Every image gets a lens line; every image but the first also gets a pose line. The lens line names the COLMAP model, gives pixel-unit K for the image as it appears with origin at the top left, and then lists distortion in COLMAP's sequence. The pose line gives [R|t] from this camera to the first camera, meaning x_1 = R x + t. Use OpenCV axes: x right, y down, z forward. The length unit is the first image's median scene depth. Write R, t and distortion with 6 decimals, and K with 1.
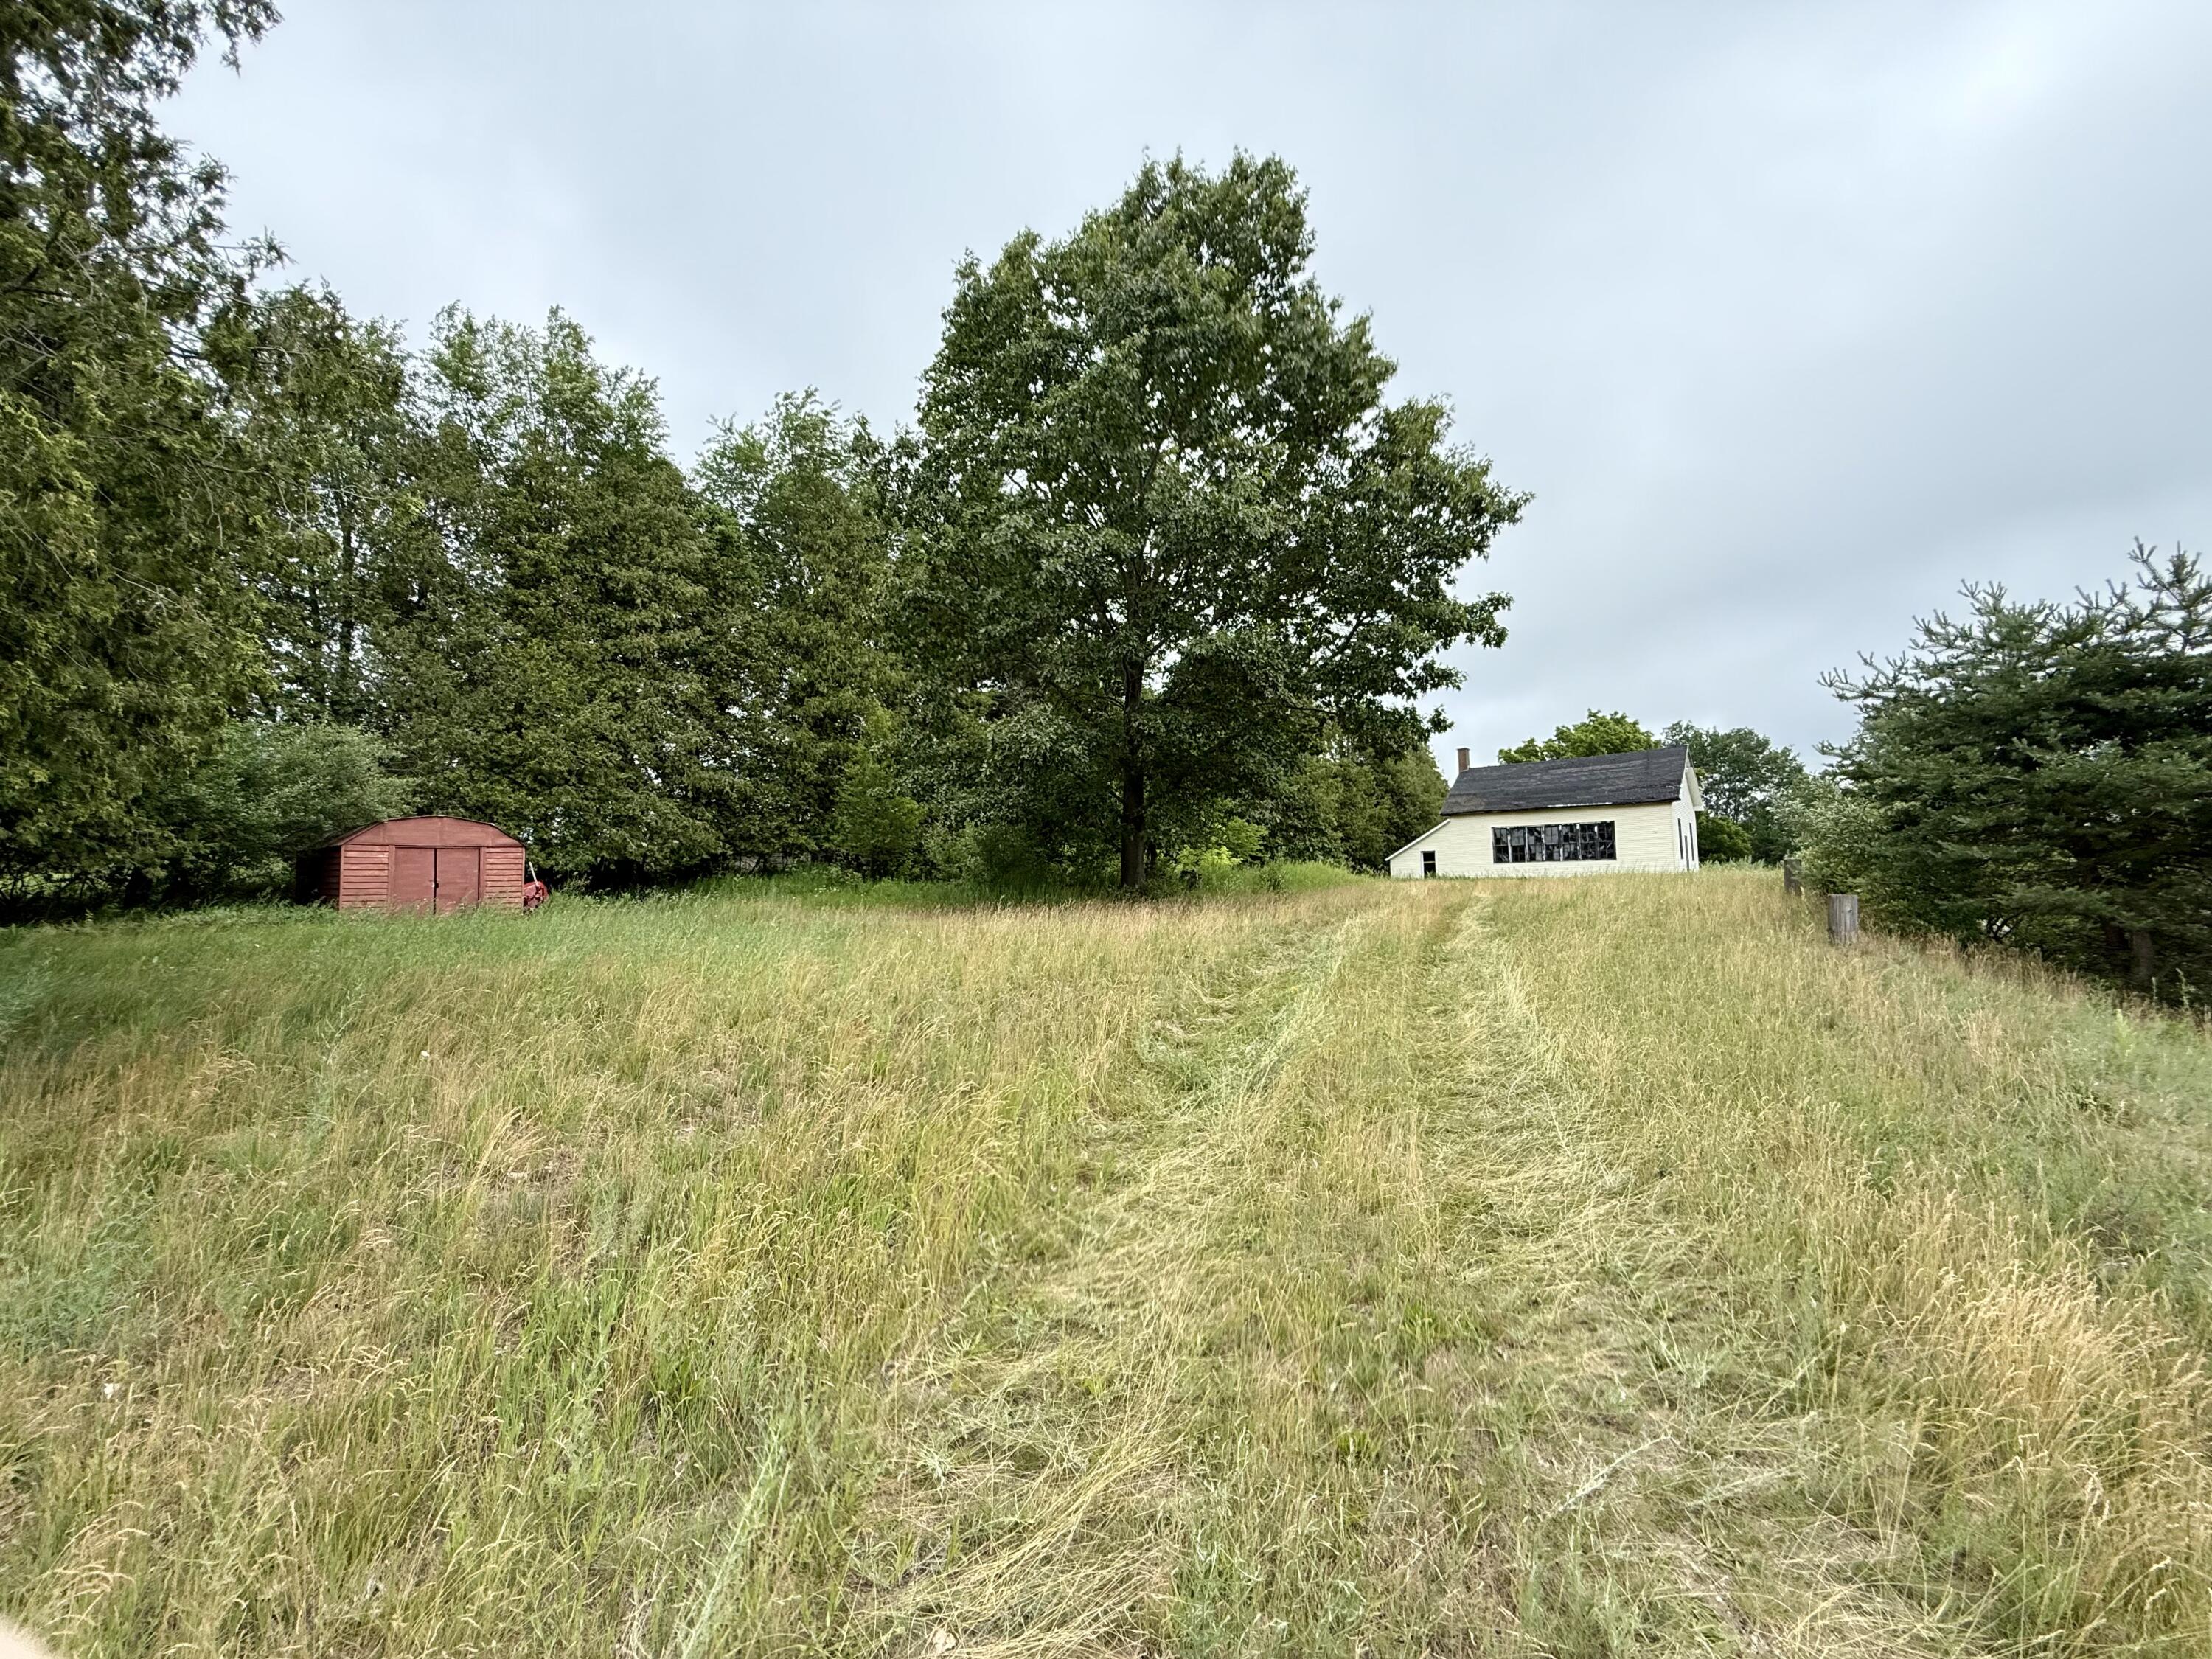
lens RADIAL K [[884.1, 0, 1101.8], [0, 884.1, 832.6], [0, 0, 1]] dist [0.000771, 0.000036]
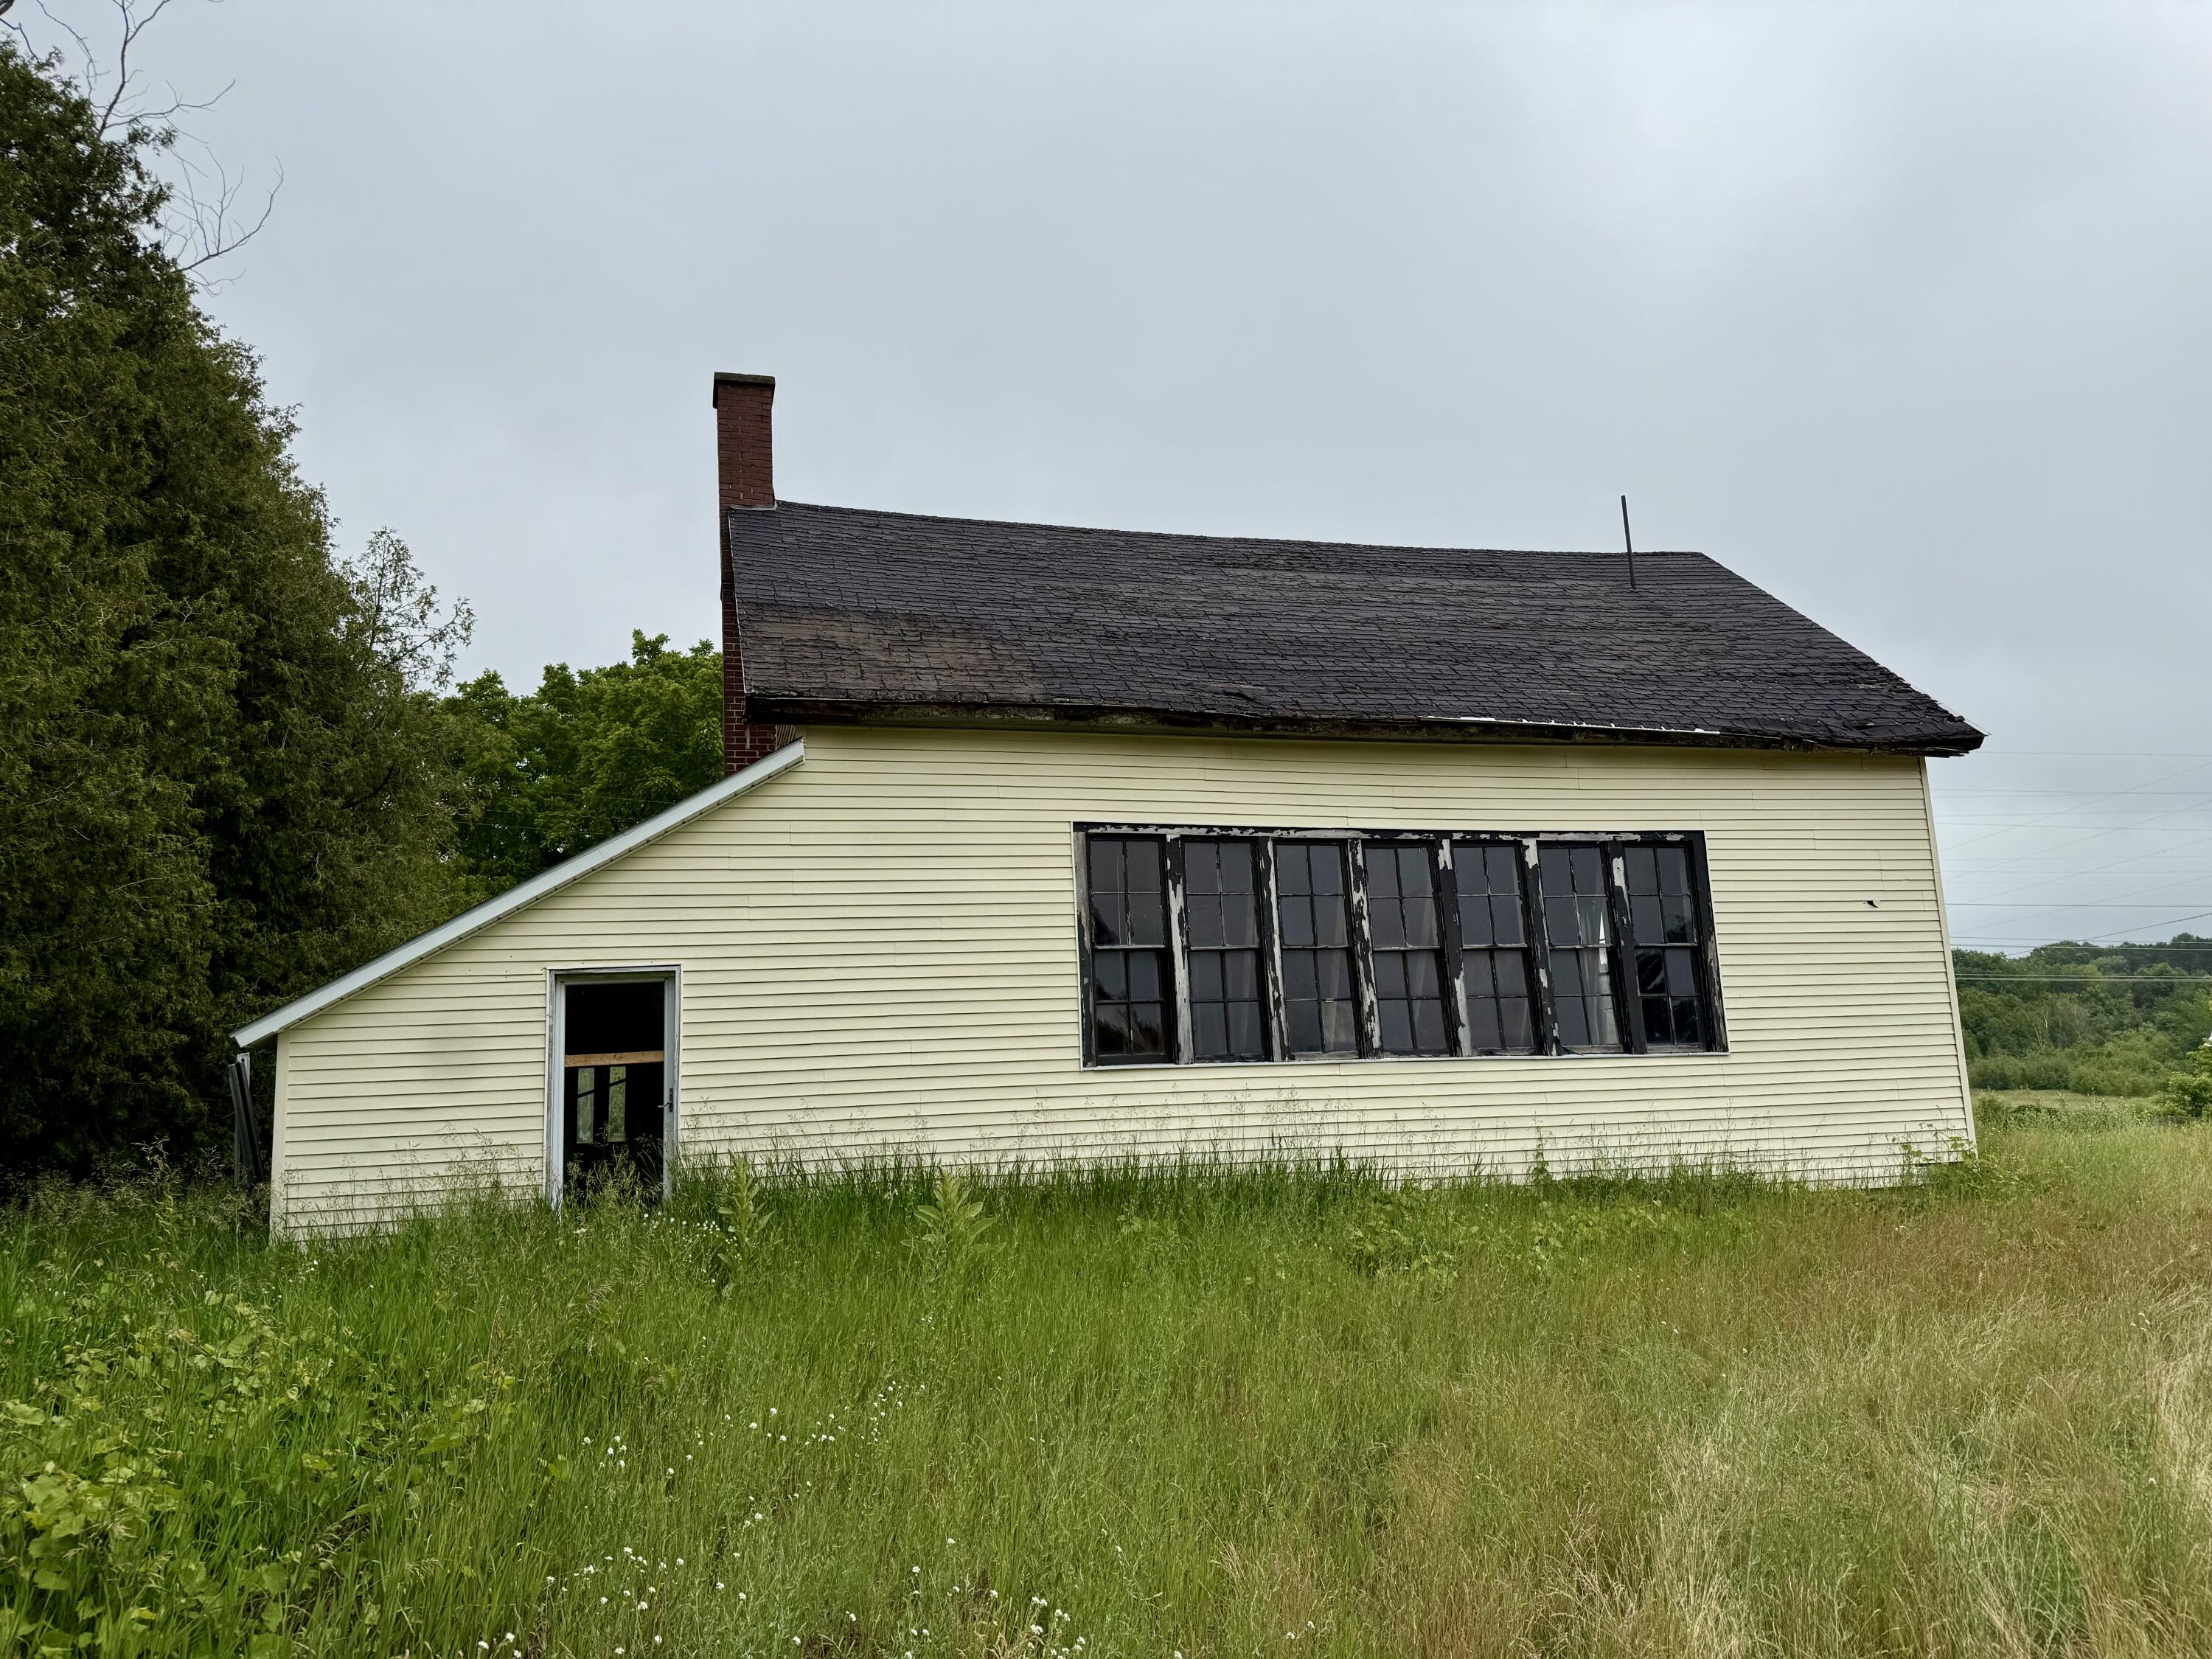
lens RADIAL K [[1604.0, 0, 1104.8], [0, 1604.0, 833.1], [0, 0, 1]] dist [0.006240, -0.003474]
pose [[0.556525, 0.118069, 0.822399, 0.216413], [-0.033783, 0.992248, -0.119592, 0.027022], [-0.830144, 0.038772, 0.556199, 0.820056]]
